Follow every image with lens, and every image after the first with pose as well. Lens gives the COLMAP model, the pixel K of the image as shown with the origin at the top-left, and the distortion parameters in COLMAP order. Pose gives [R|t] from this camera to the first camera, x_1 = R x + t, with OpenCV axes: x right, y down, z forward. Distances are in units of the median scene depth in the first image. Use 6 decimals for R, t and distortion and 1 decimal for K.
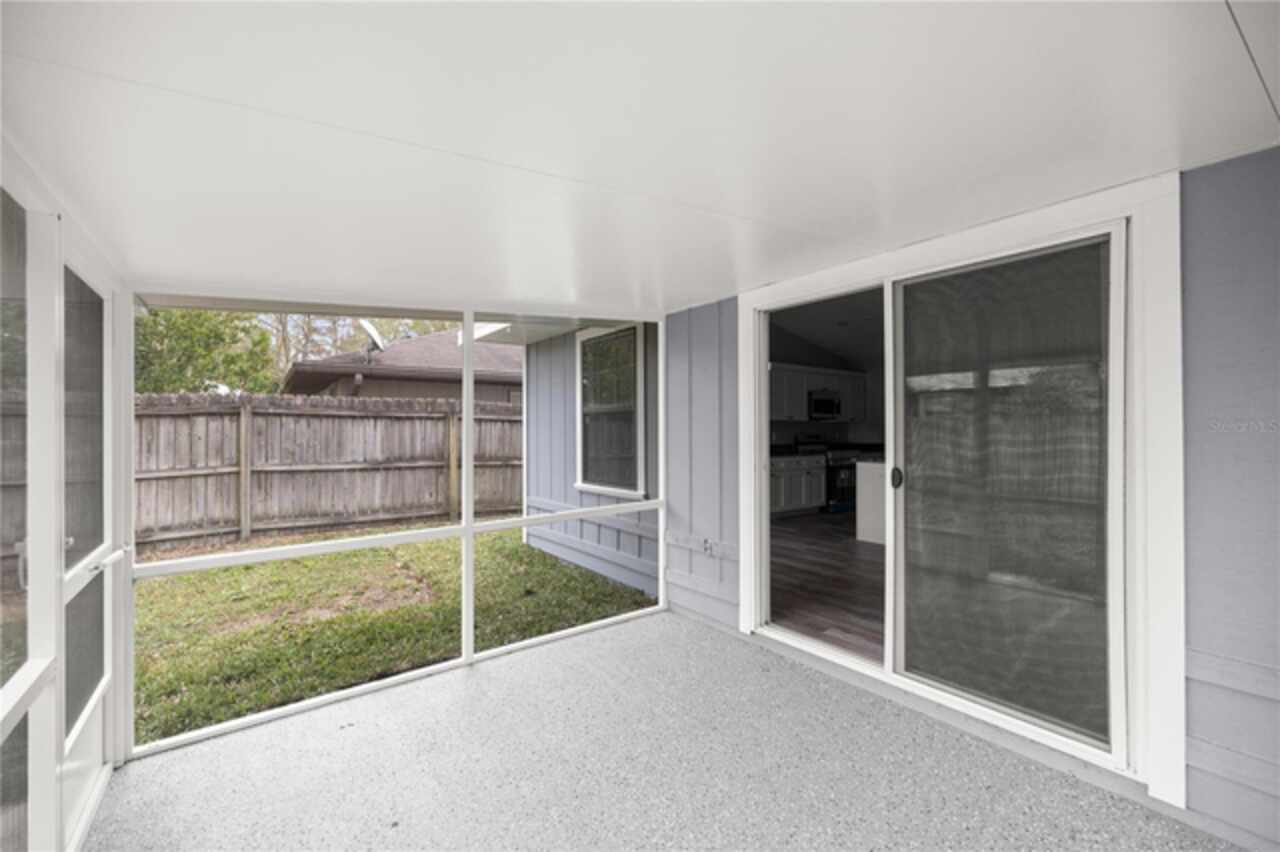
lens RADIAL K [[533.2, 0, 637.4], [0, 533.2, 430.5], [0, 0, 1]] dist [0.001646, 0.000197]
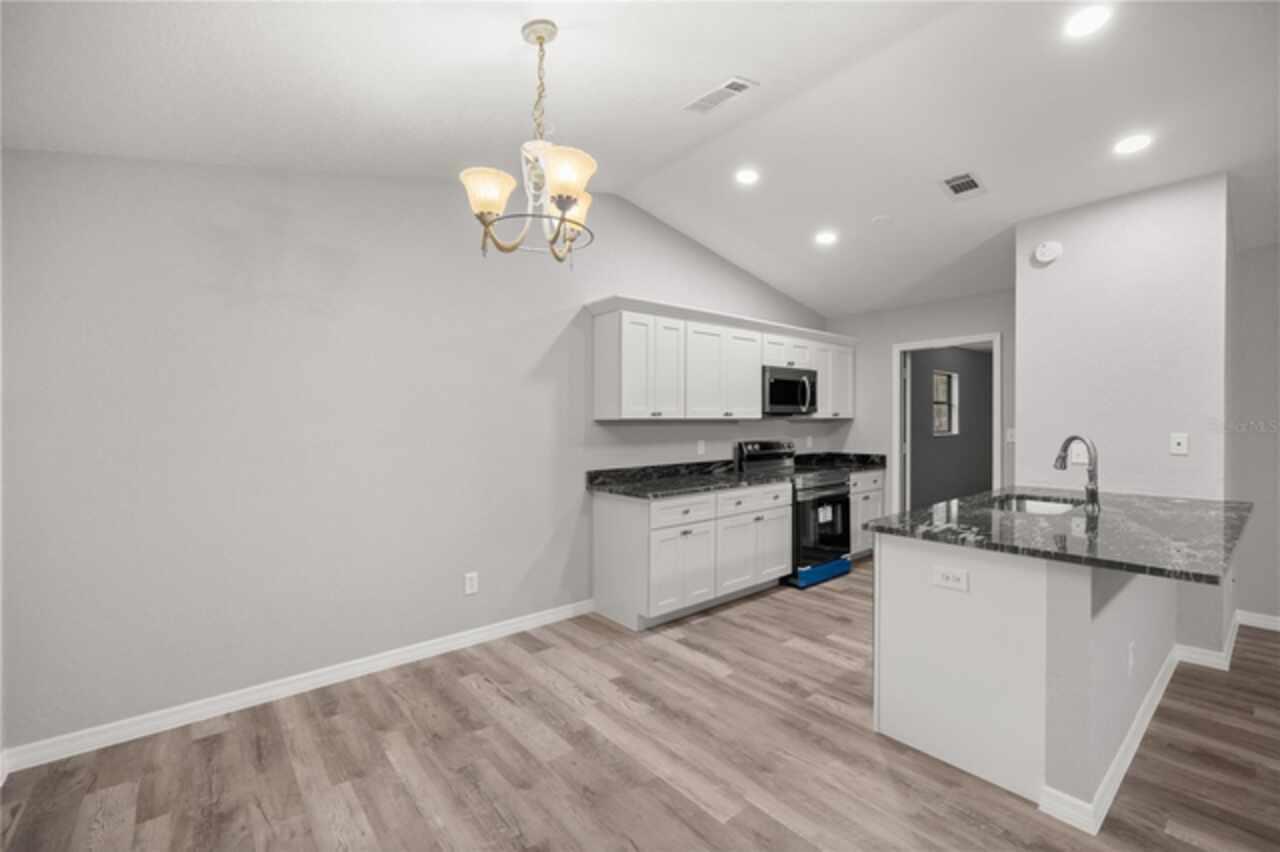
lens RADIAL K [[537.3, 0, 640.0], [0, 537.3, 426.0], [0, 0, 1]] dist [0.003060, 0.000122]
pose [[0.999427, -0.005319, 0.033439, 0.178822], [0.005067, 0.999958, 0.007606, -0.014923], [-0.033478, -0.007432, 0.999412, 0.454610]]
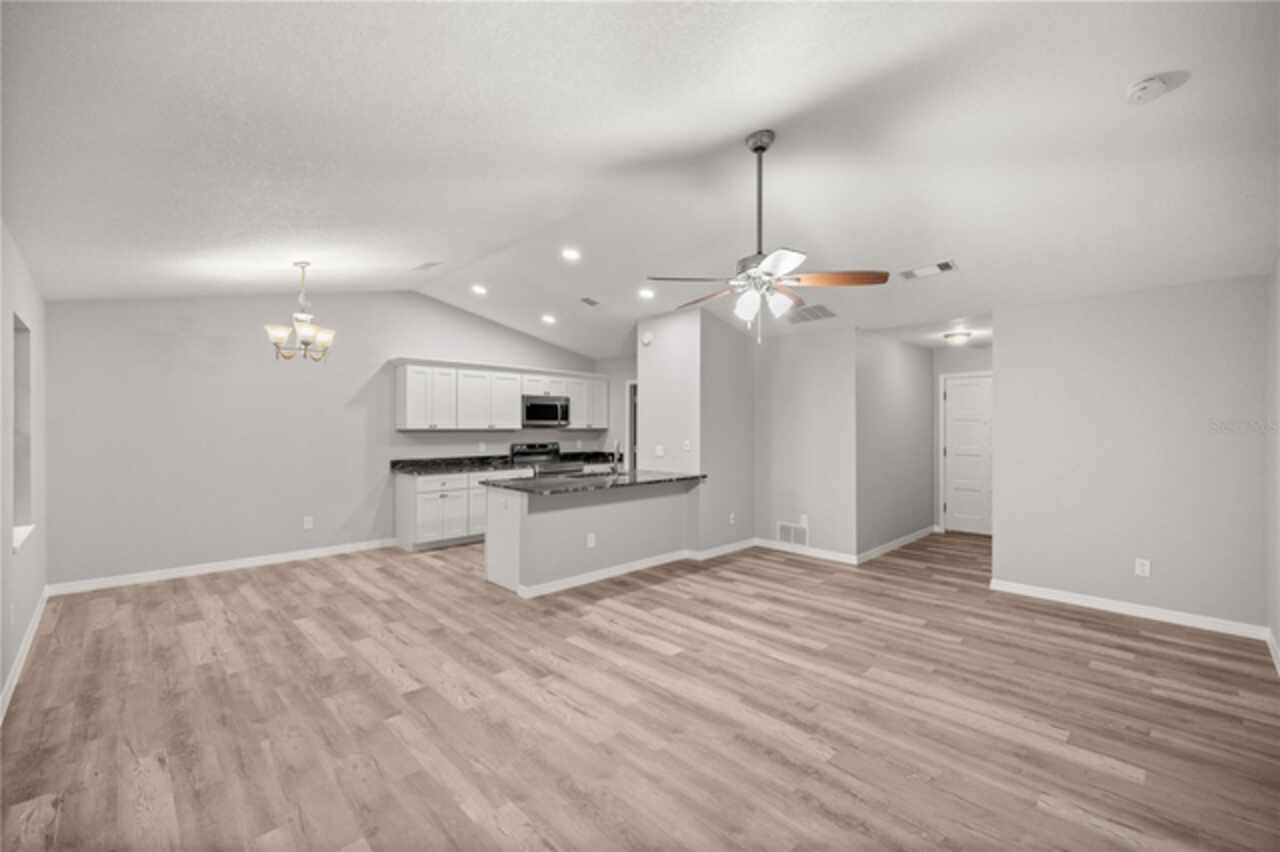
lens RADIAL K [[533.2, 0, 637.4], [0, 533.2, 430.5], [0, 0, 1]] dist [0.001646, 0.000197]
pose [[0.994448, 0.002169, 0.105210, 0.422532], [-0.002902, 0.999973, 0.006807, -0.021734], [-0.105192, -0.007075, 0.994427, 0.118329]]
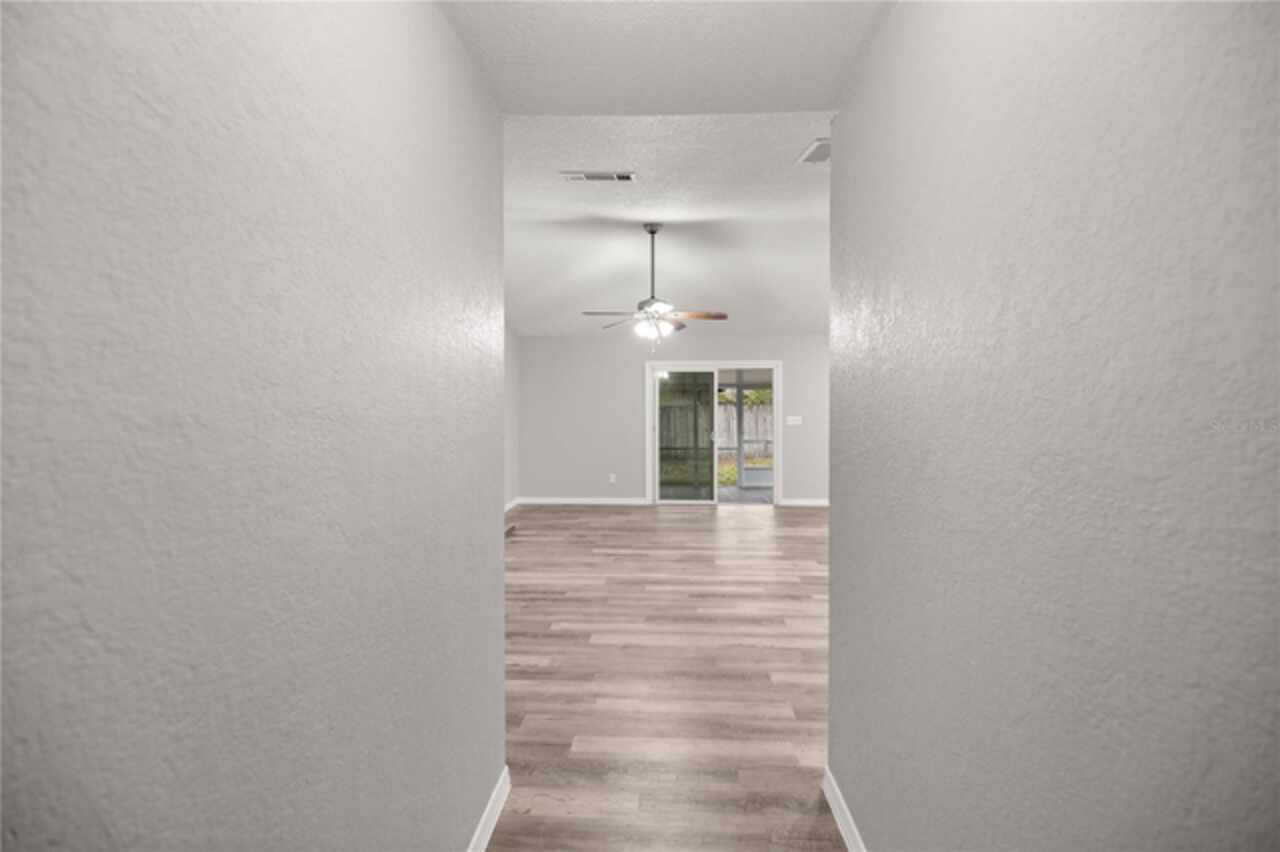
lens RADIAL K [[540.4, 0, 639.6], [0, 540.4, 408.0], [0, 0, 1]] dist [-0.000285, -0.000019]
pose [[-0.650857, 0.002649, -0.759196, 1.007688], [0.000038, 0.999994, 0.003457, -0.020471], [0.759200, 0.002221, -0.650853, 0.850547]]
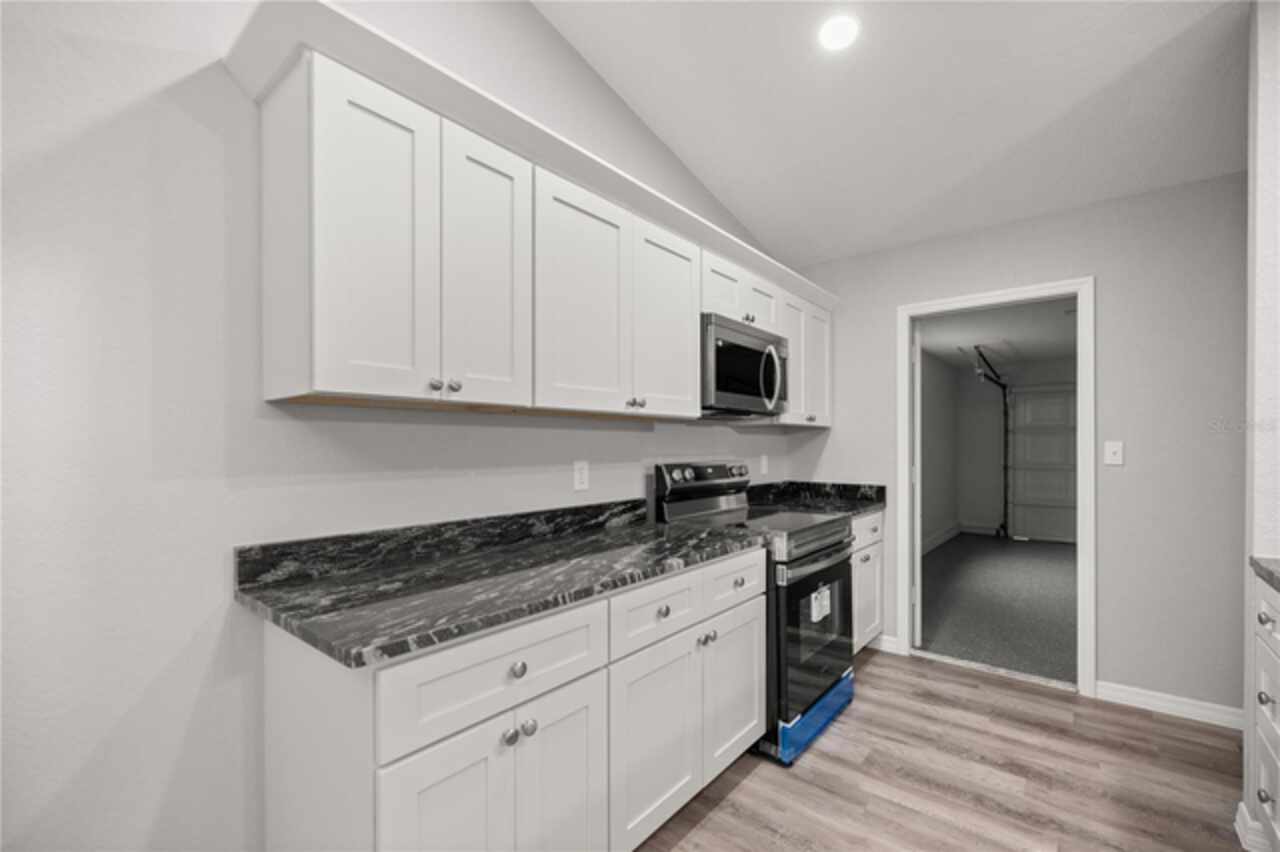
lens RADIAL K [[538.9, 0, 638.5], [0, 538.9, 448.8], [0, 0, 1]] dist [0.000661, 0.000043]
pose [[0.977239, -0.003803, 0.212107, 0.232171], [0.003423, 0.999992, 0.002159, -0.002102], [-0.212113, -0.001384, 0.977244, 0.741618]]
